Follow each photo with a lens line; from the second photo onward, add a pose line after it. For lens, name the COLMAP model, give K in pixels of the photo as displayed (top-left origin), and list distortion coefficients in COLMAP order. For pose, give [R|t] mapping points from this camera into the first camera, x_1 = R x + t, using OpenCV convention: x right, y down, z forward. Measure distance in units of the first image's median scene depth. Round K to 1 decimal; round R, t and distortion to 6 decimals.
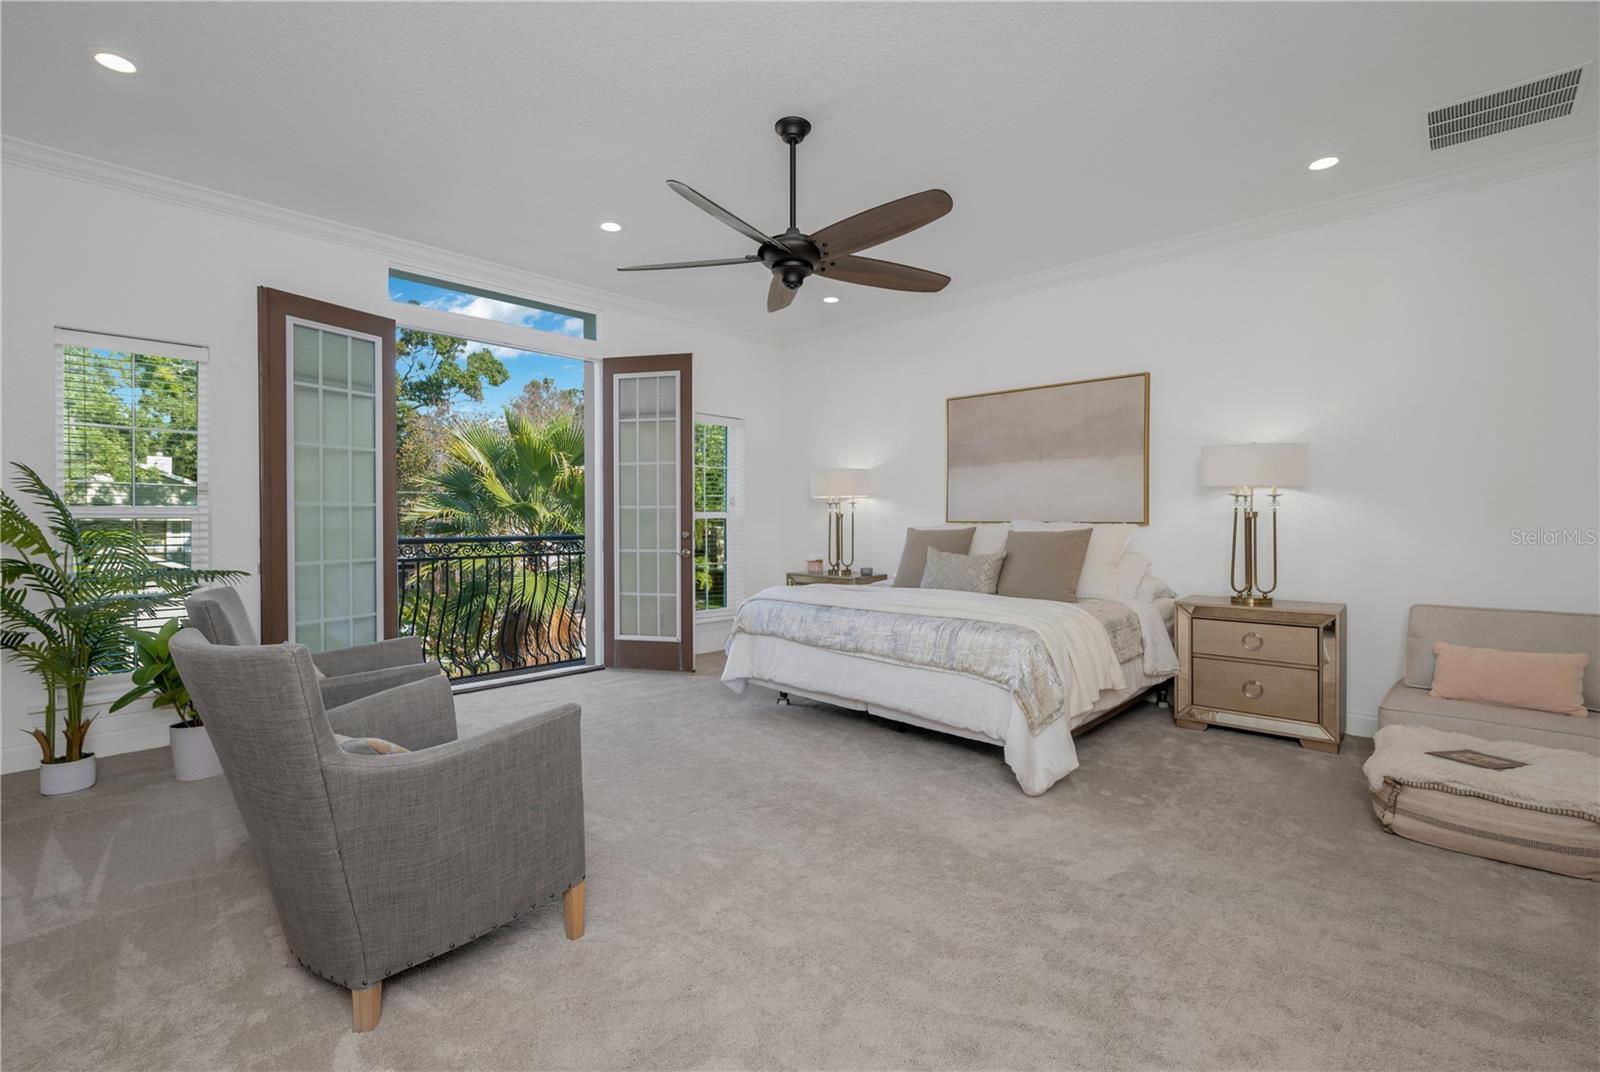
lens RADIAL K [[710.1, 0, 796.3], [0, 710.1, 526.7], [0, 0, 1]] dist [-0.004362, 0.000623]
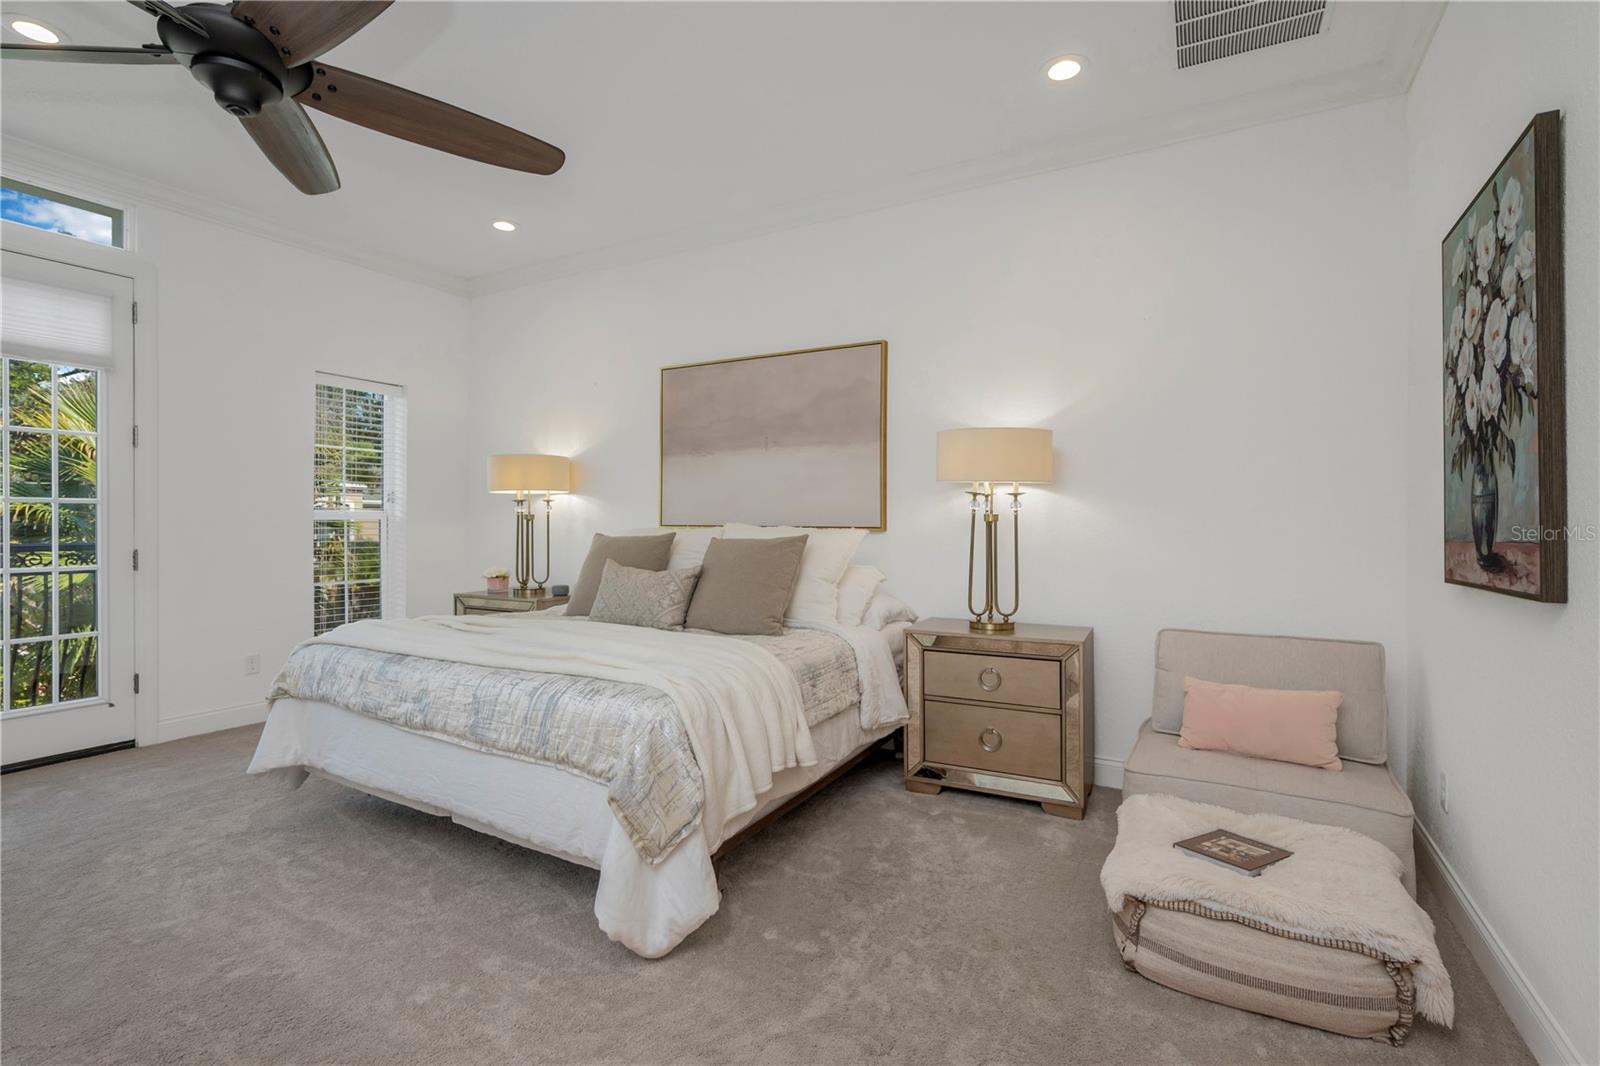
lens RADIAL K [[736.9, 0, 809.6], [0, 736.9, 523.1], [0, 0, 1]] dist [-0.003765, 0.001466]
pose [[0.964797, 0.005110, 0.262946, 0.240456], [-0.002386, 0.999940, -0.010677, -0.002276], [-0.262985, 0.009673, 0.964752, 0.268731]]
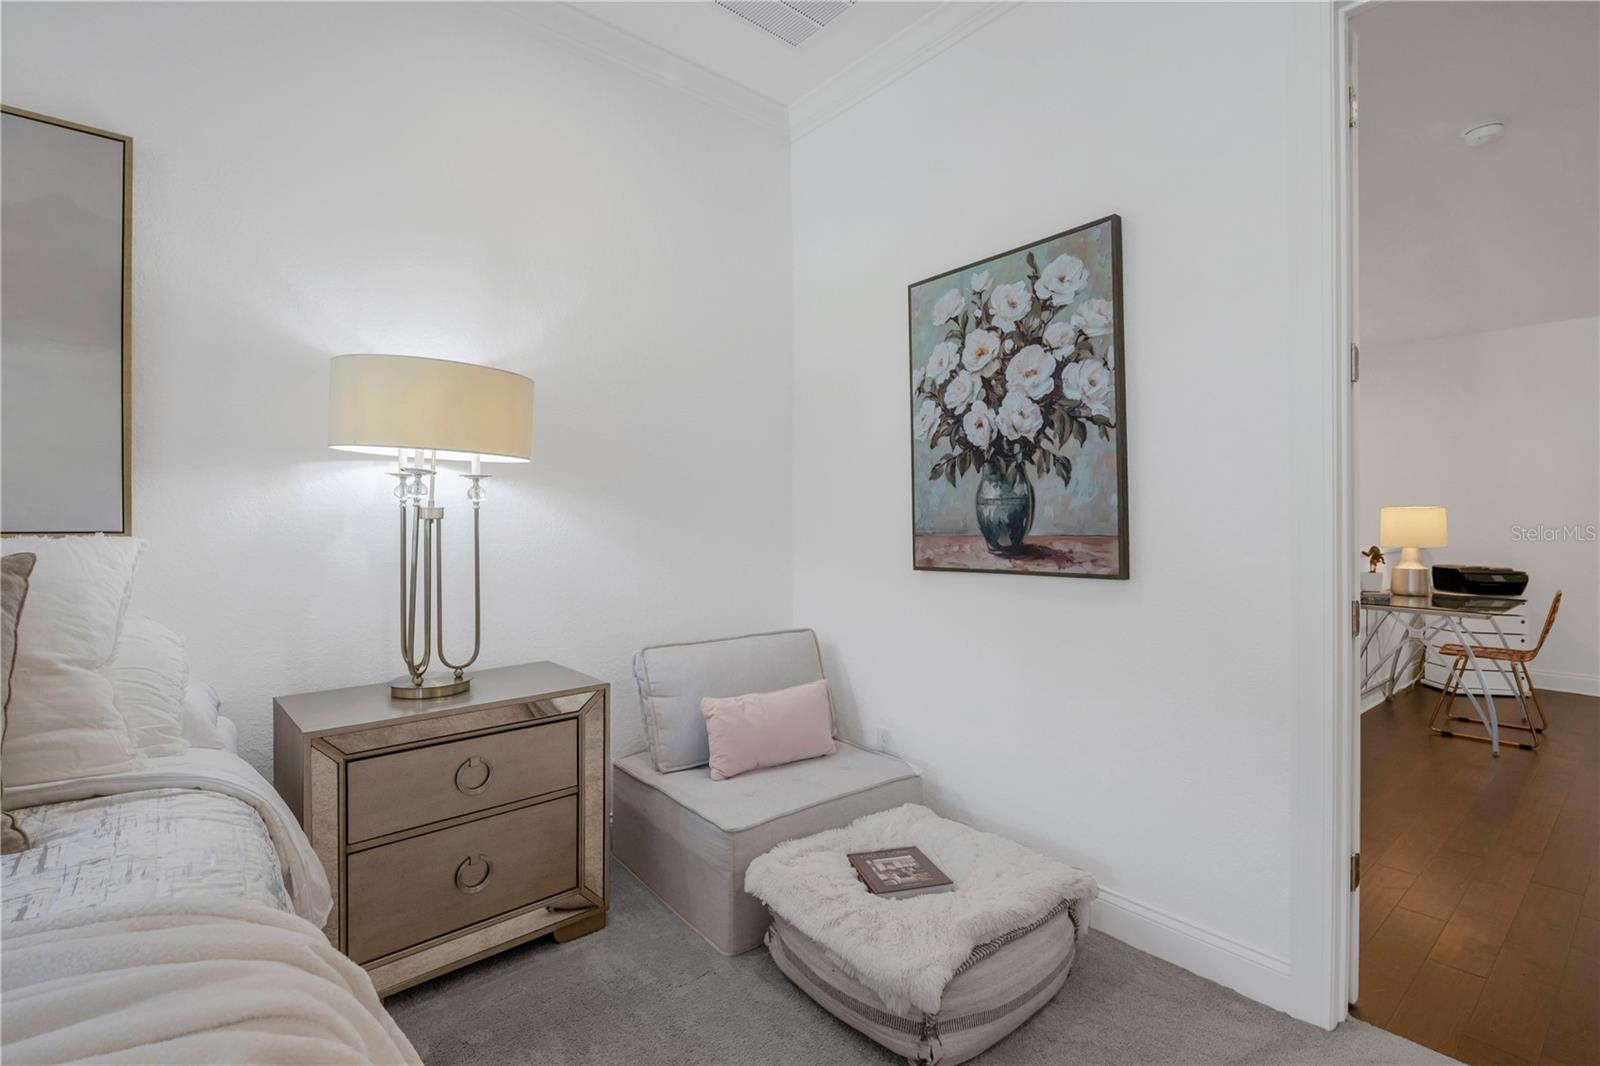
lens RADIAL K [[736.9, 0, 799.5], [0, 736.9, 522.4], [0, 0, 1]] dist [-0.003765, 0.001466]
pose [[0.098797, 0.001026, 0.995107, 0.169908], [0.009368, 0.999954, -0.001961, -0.007866], [-0.995064, 0.009516, 0.098783, 0.745519]]
